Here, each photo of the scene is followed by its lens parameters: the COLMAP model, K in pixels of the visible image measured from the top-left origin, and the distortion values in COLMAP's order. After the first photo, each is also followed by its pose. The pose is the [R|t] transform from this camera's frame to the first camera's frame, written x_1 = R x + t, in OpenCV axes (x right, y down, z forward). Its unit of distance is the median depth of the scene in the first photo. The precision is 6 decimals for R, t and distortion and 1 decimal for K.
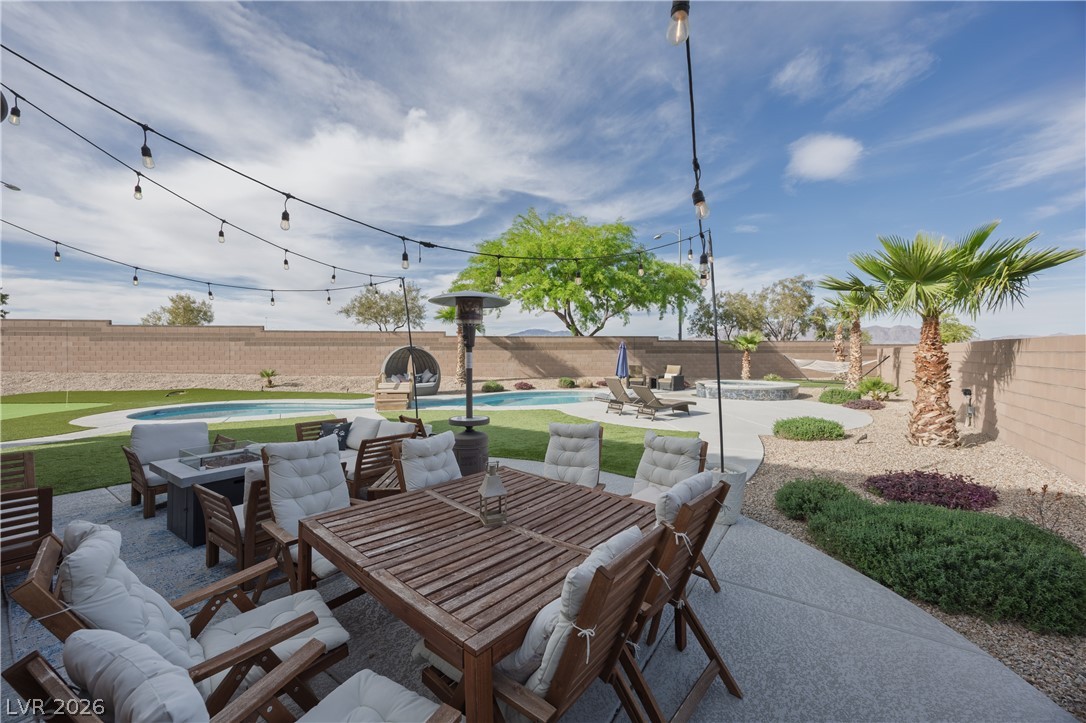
lens RADIAL K [[412.6, 0, 543.0], [0, 412.6, 361.5], [0, 0, 1]] dist [-0.002648, -0.000266]
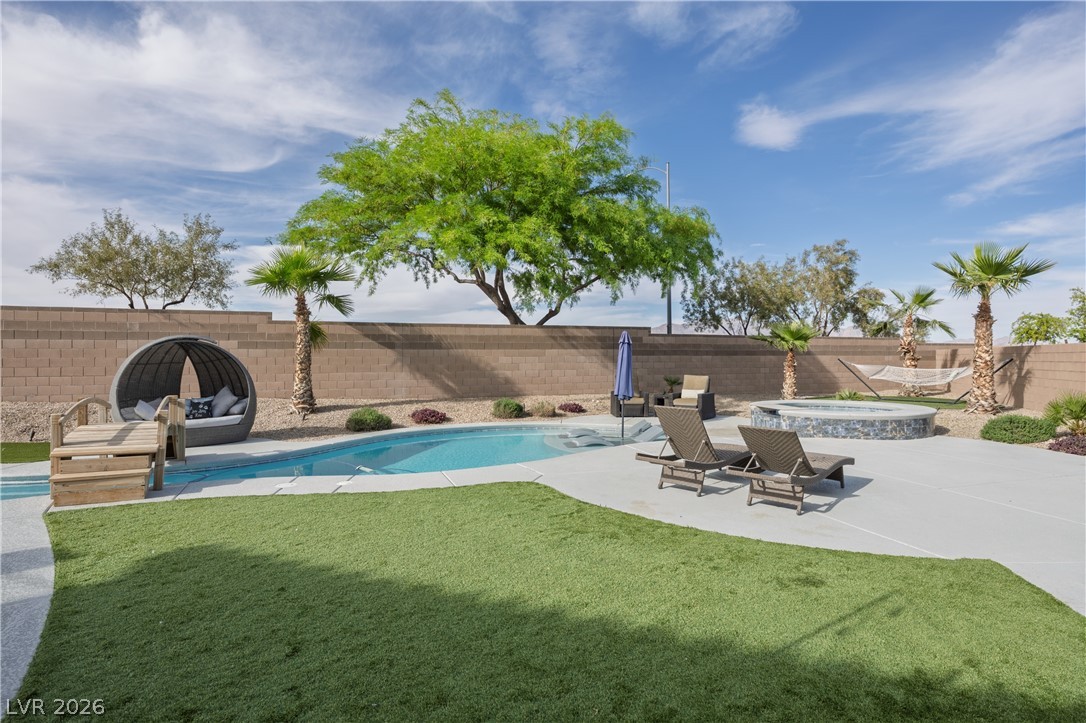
lens RADIAL K [[553.5, 0, 543.0], [0, 553.5, 352.6], [0, 0, 1]] dist [-0.012749, -0.000103]
pose [[0.978247, 0.002608, 0.207429, -0.046294], [0.003605, 0.999556, -0.029568, -0.000307], [-0.207414, 0.029673, 0.977803, 0.251079]]
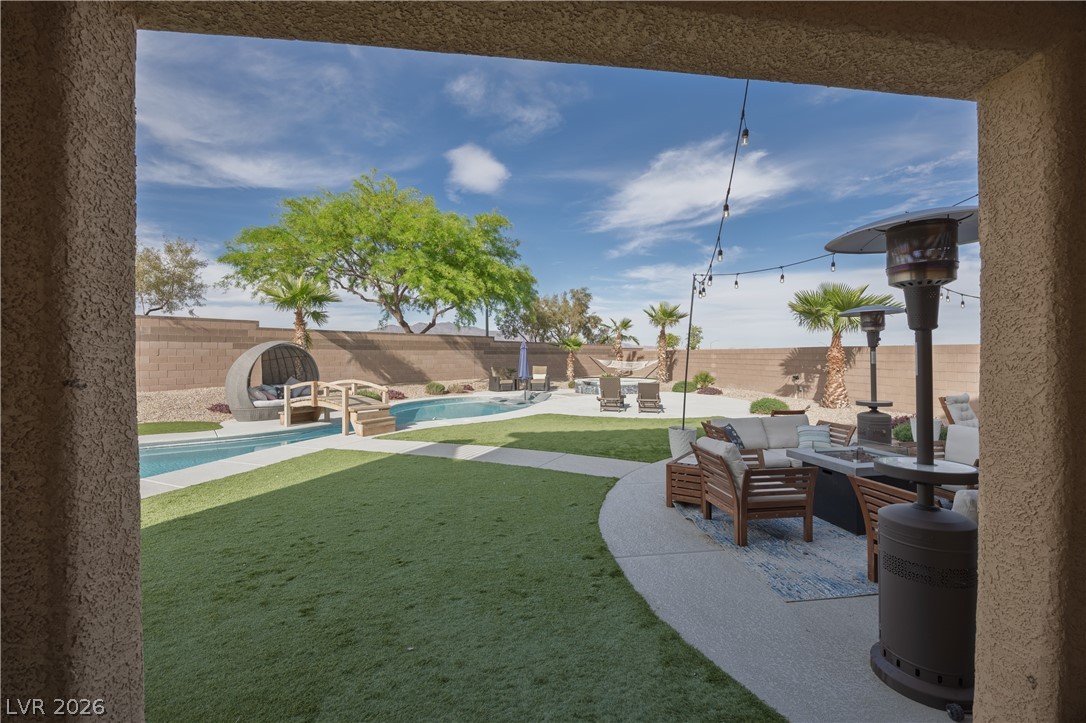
lens RADIAL K [[465.8, 0, 542.1], [0, 465.8, 355.6], [0, 0, 1]] dist [-0.016493, 0.000546]
pose [[0.733638, -0.000004, 0.679541, -0.400678], [0.012276, 0.999837, -0.013247, -0.000834], [-0.679430, 0.018060, 0.733518, 0.135584]]
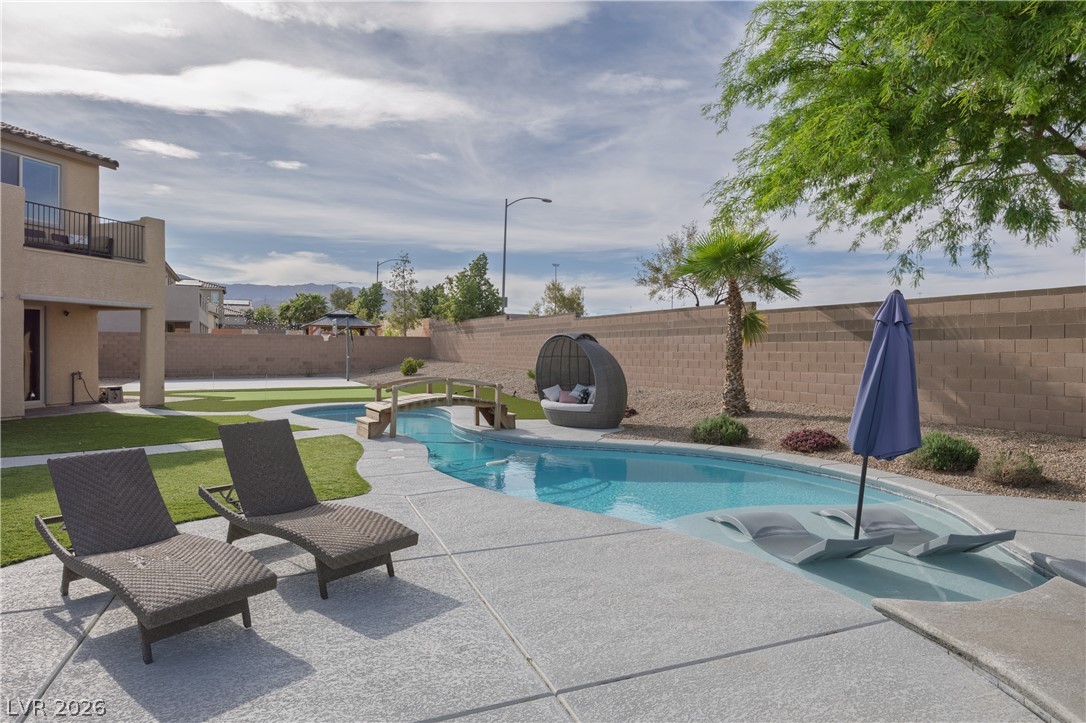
lens RADIAL K [[620.8, 0, 548.0], [0, 620.8, 360.5], [0, 0, 1]] dist [0.000512, -0.000208]
pose [[0.282949, 0.020267, -0.958921, 0.366098], [-0.020055, 0.999683, 0.015211, -0.012093], [0.958925, 0.014927, 0.283265, 0.568568]]
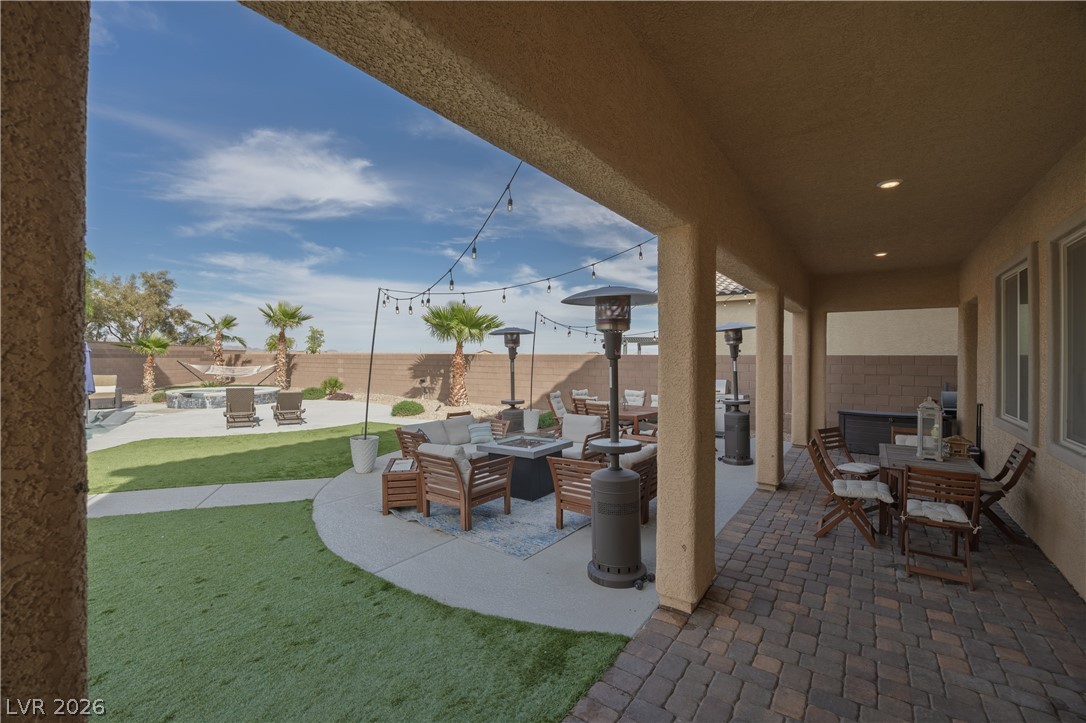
lens RADIAL K [[465.8, 0, 542.1], [0, 465.8, 355.6], [0, 0, 1]] dist [-0.016493, 0.000546]
pose [[0.010124, 0.005813, 0.999932, -0.438301], [0.014508, 0.999877, -0.005959, -0.007960], [-0.999844, 0.014567, 0.010039, 0.179297]]
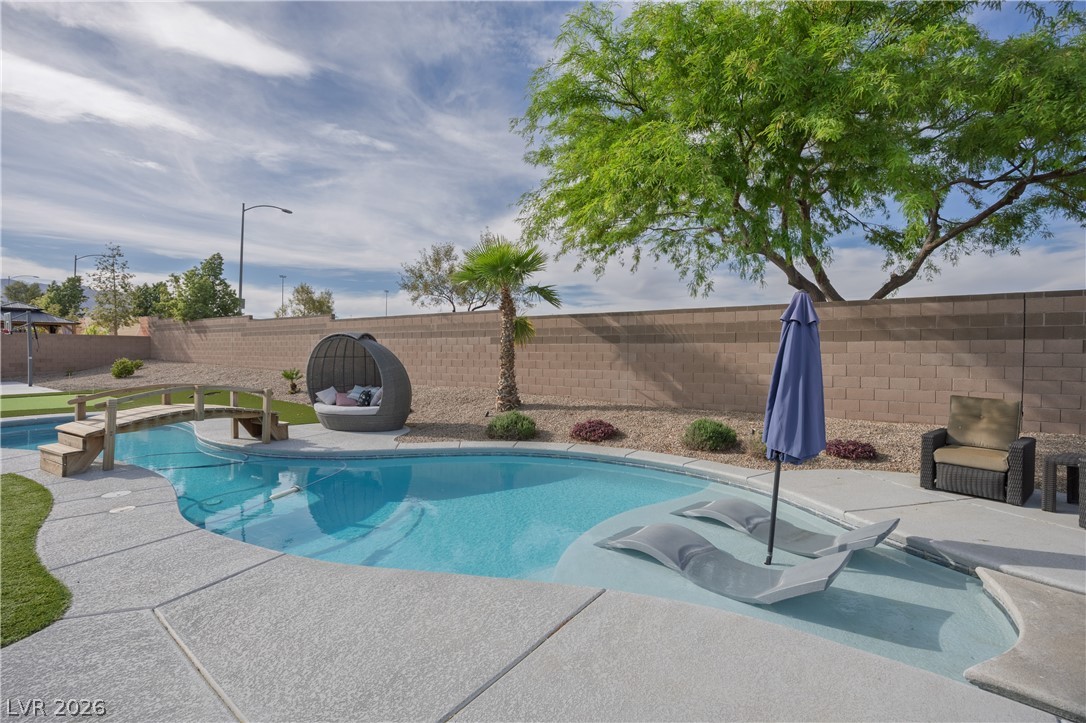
lens RADIAL K [[465.8, 0, 542.1], [0, 465.8, 355.6], [0, 0, 1]] dist [-0.016493, 0.000546]
pose [[0.727326, 0.012601, -0.686176, 0.208521], [-0.018546, 0.999827, -0.001297, -0.011209], [0.686041, 0.013669, 0.727434, 0.569464]]
